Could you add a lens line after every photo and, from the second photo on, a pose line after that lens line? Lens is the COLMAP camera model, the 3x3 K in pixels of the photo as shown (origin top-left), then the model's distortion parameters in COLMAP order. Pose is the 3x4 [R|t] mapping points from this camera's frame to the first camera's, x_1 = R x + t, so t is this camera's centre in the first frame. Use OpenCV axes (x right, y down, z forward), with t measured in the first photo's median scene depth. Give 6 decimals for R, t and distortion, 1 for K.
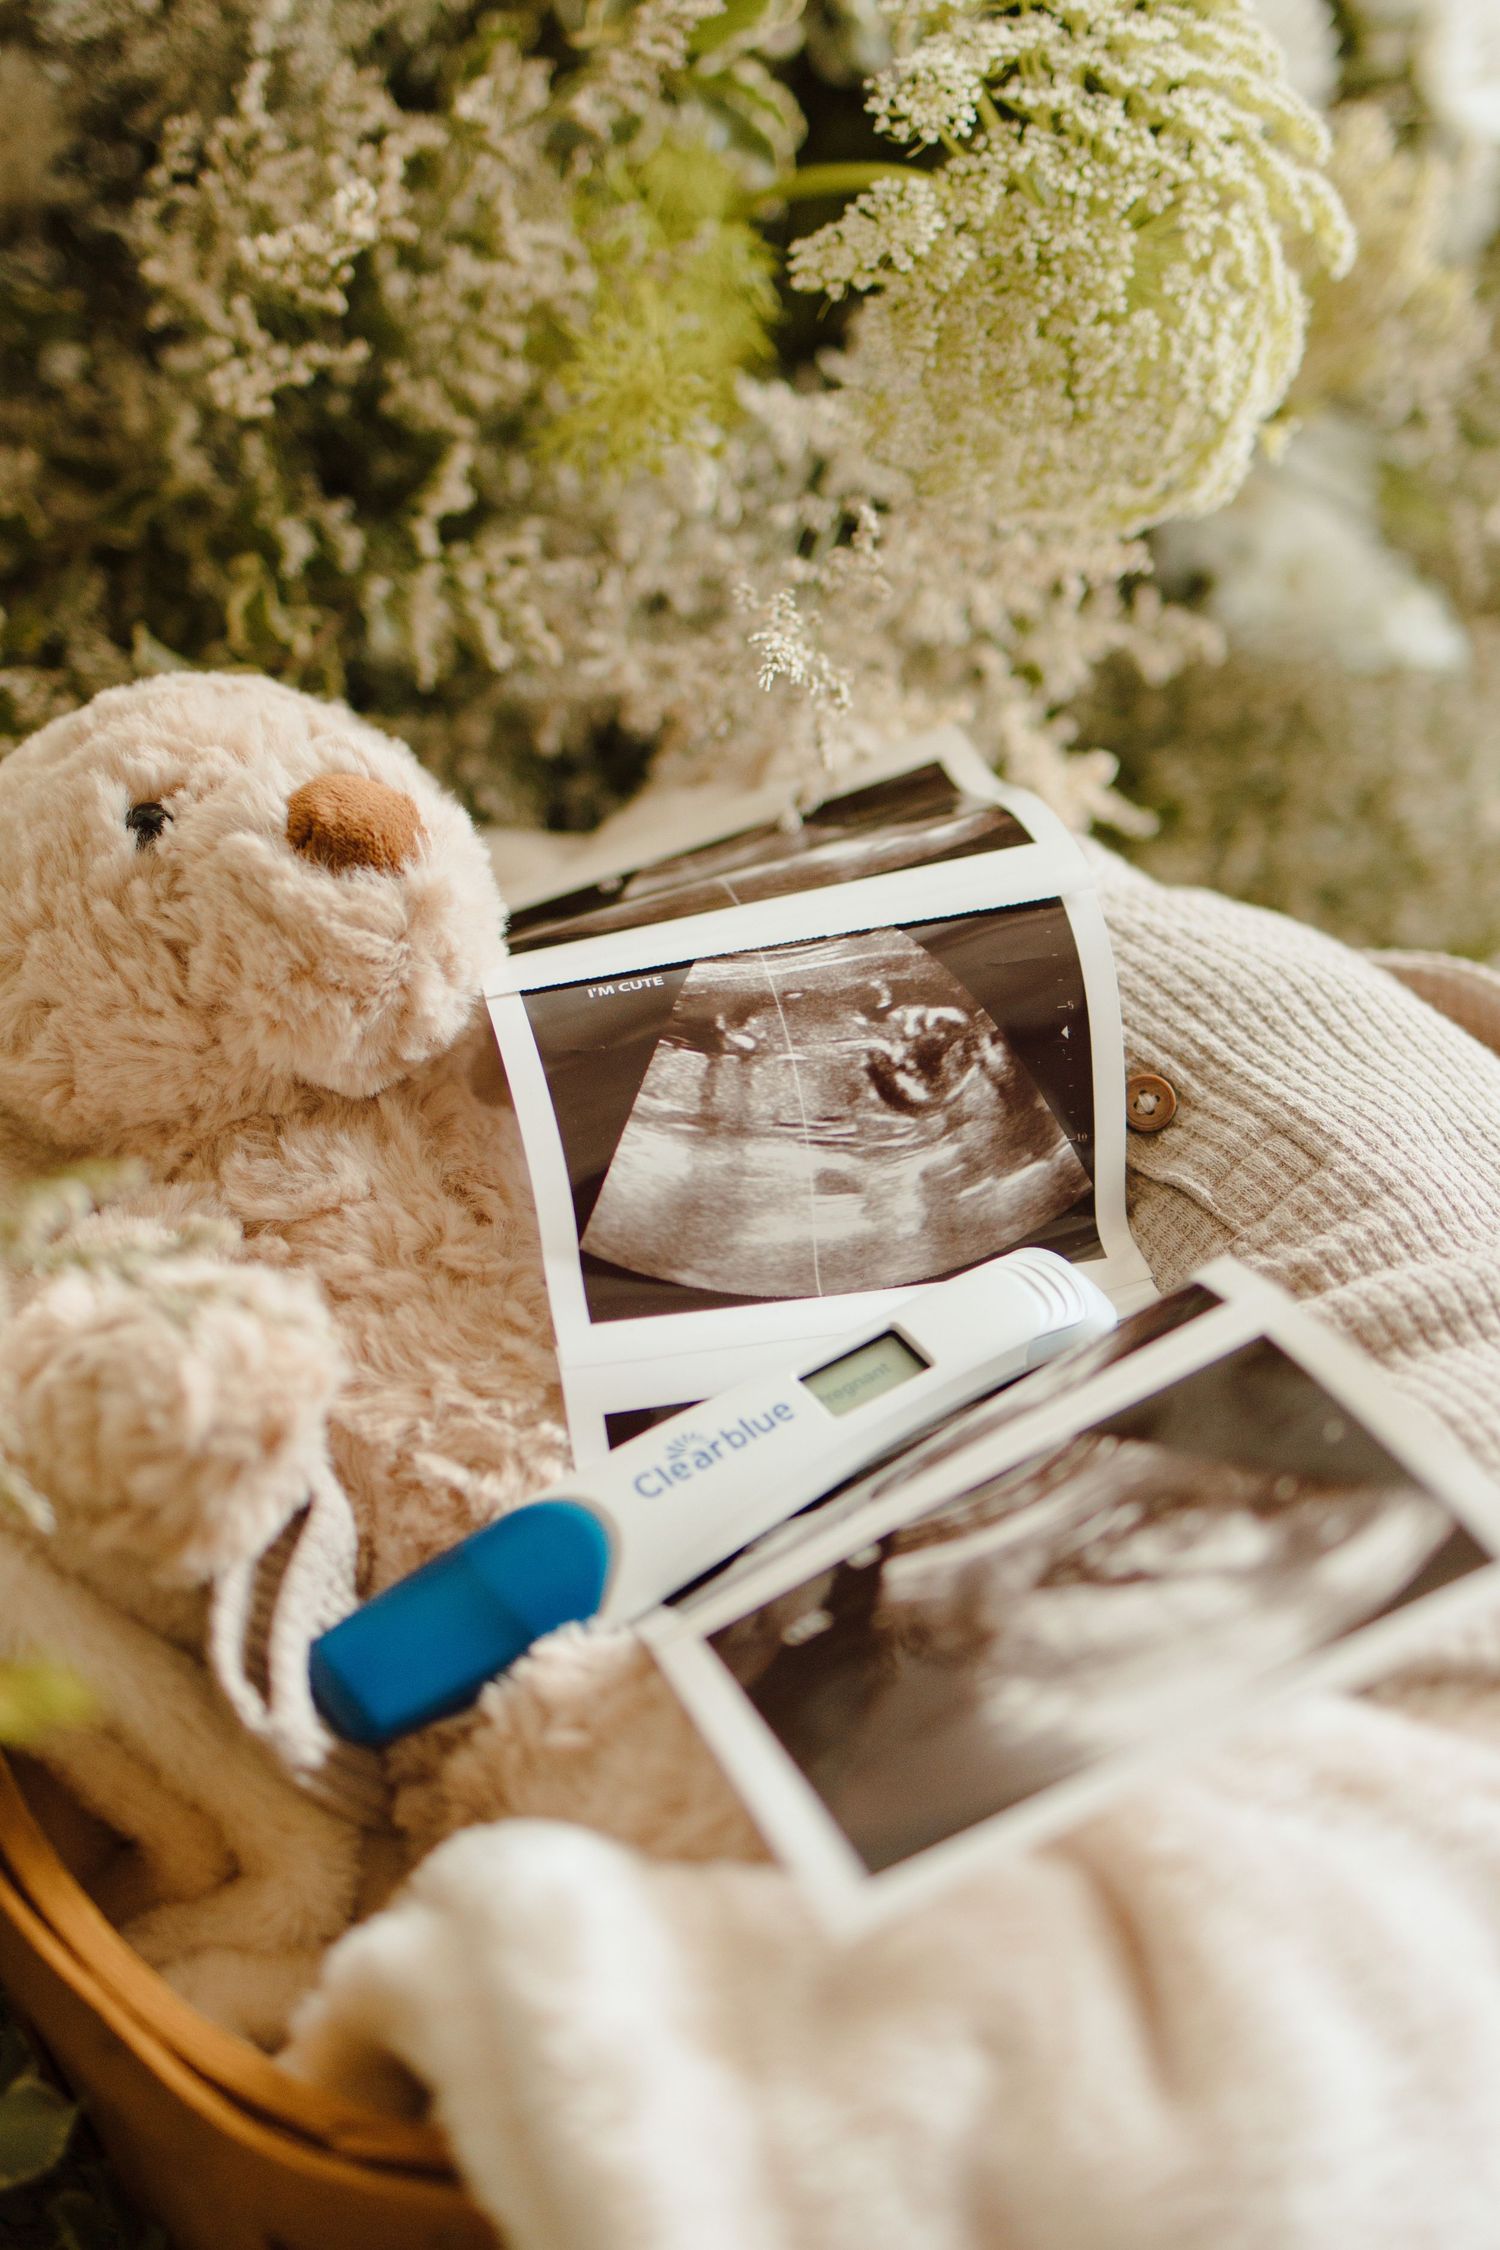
lens RADIAL K [[3636.2, 0, 750.0], [0, 3636.2, 1125.0], [0, 0, 1]] dist [-0.016316, 0.194939]
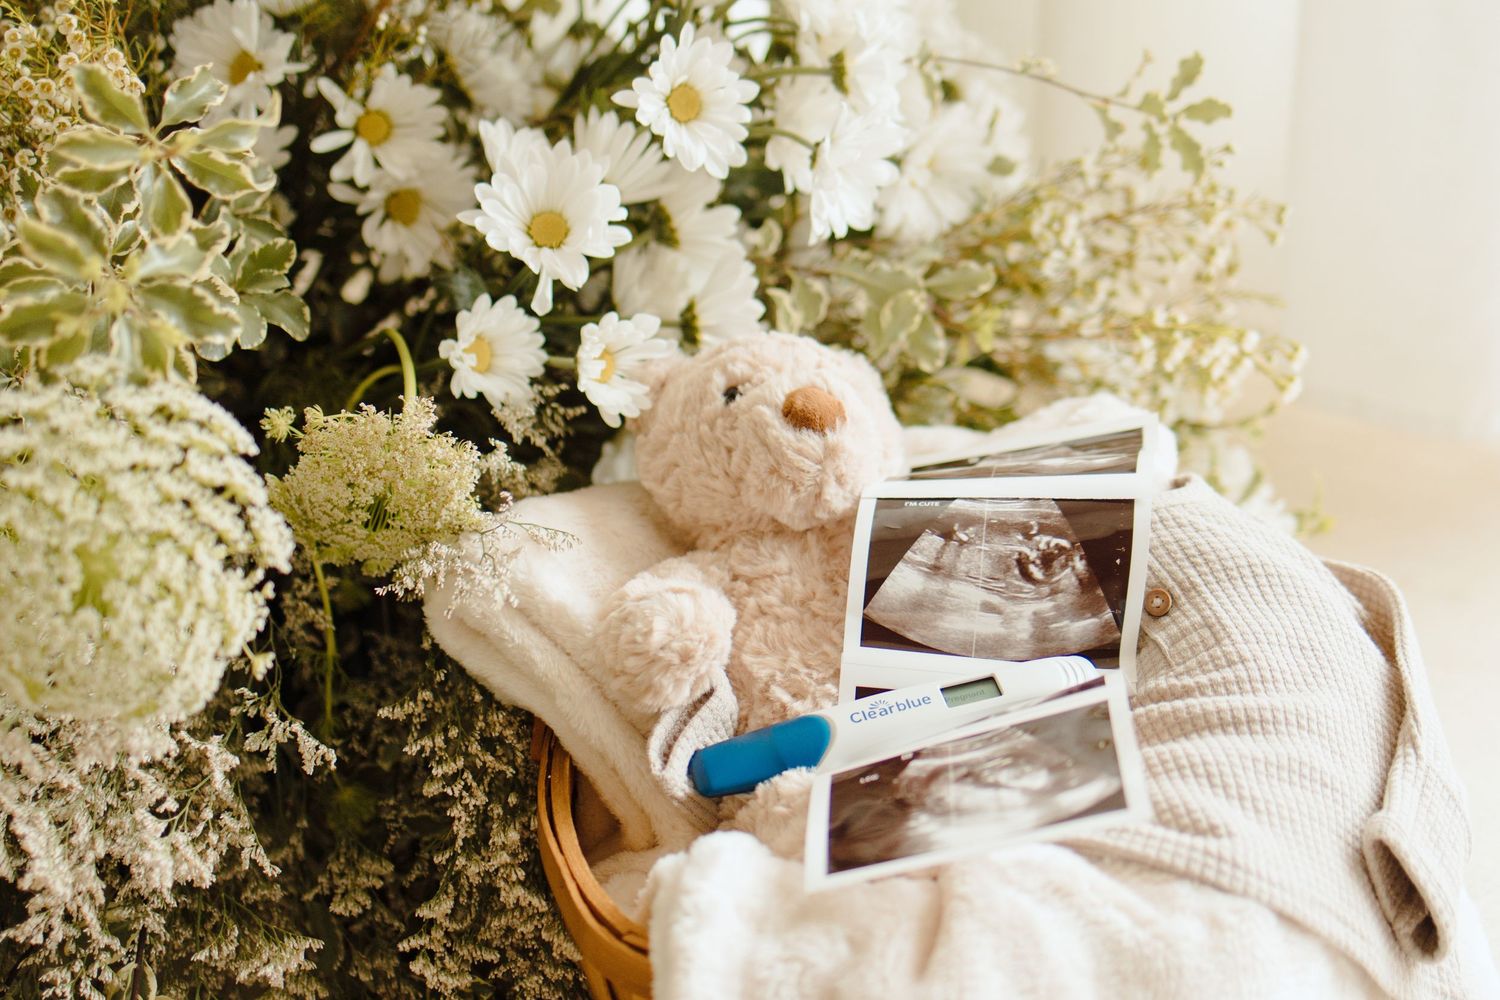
lens RADIAL K [[2424.2, 0, 729.4], [0, 2424.2, 504.0], [0, 0, 1]] dist [-0.016316, 0.194939]
pose [[0.920957, 0.178447, -0.346403, 0.375521], [-0.191065, 0.981575, -0.002319, -0.012140], [0.339607, 0.068321, 0.938083, -0.426642]]
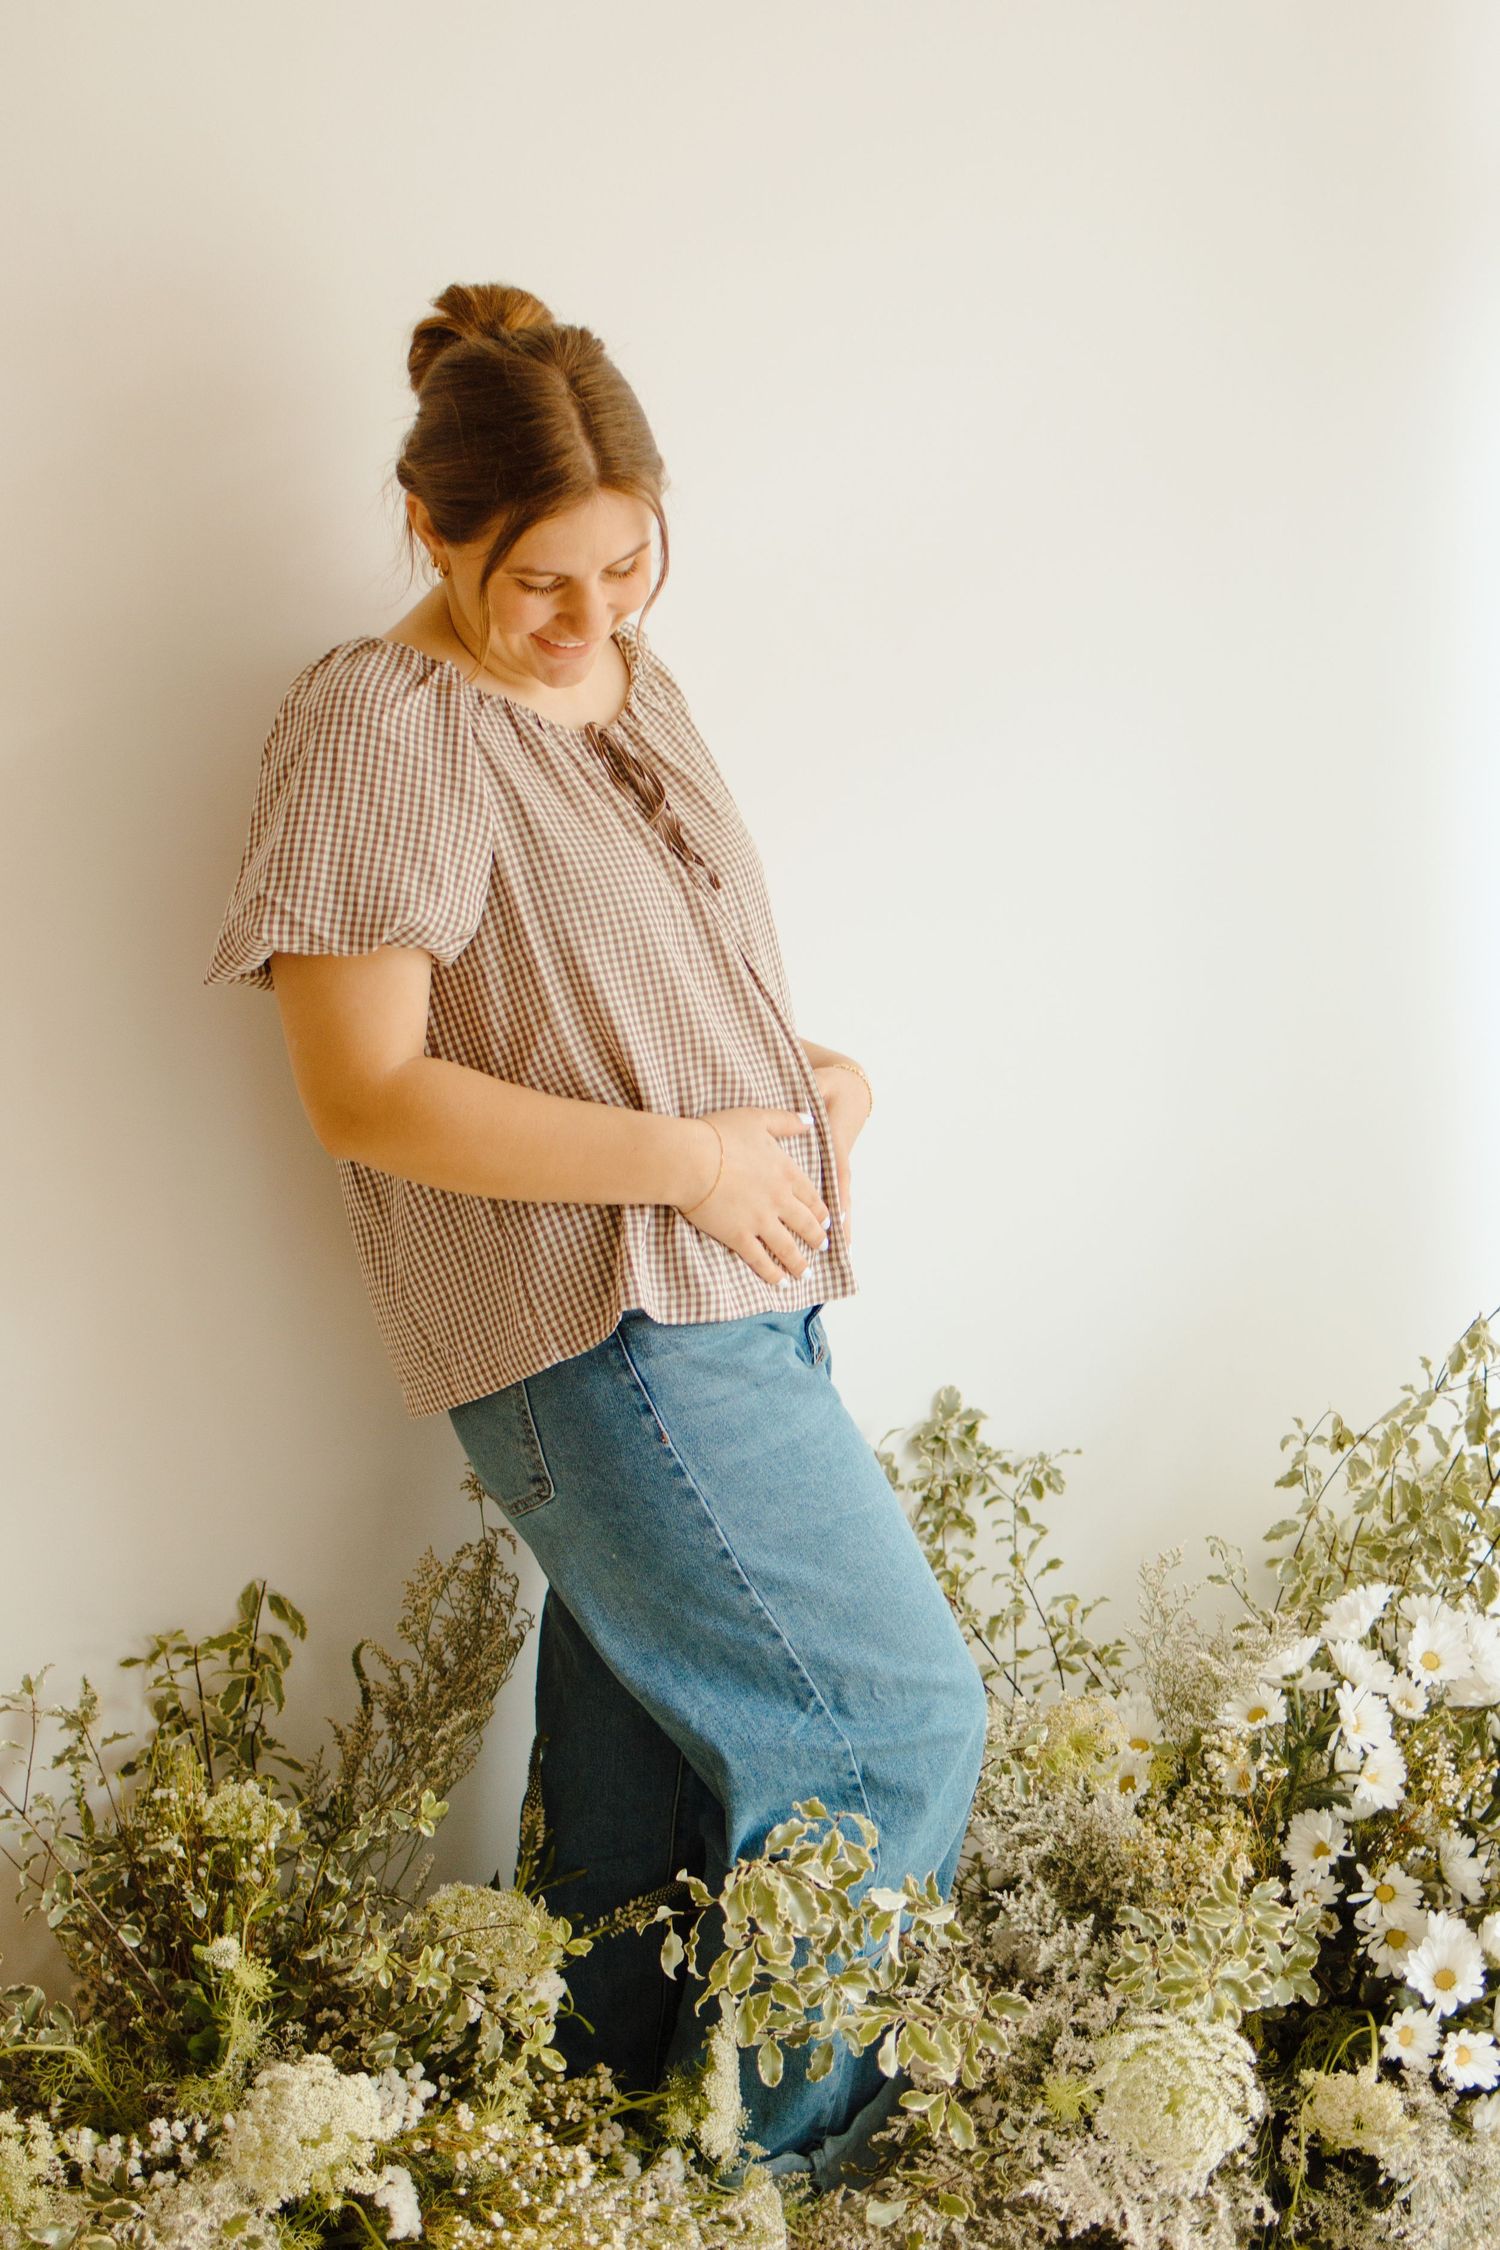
lens RADIAL K [[3636.2, 0, 750.0], [0, 3636.2, 1125.0], [0, 0, 1]] dist [-0.016316, 0.194939]
pose [[0.636397, 0.184459, -0.748982, 2.364748], [-0.388697, 0.915383, -0.104828, -0.329886], [0.666269, 0.357839, 0.654246, -2.964615]]
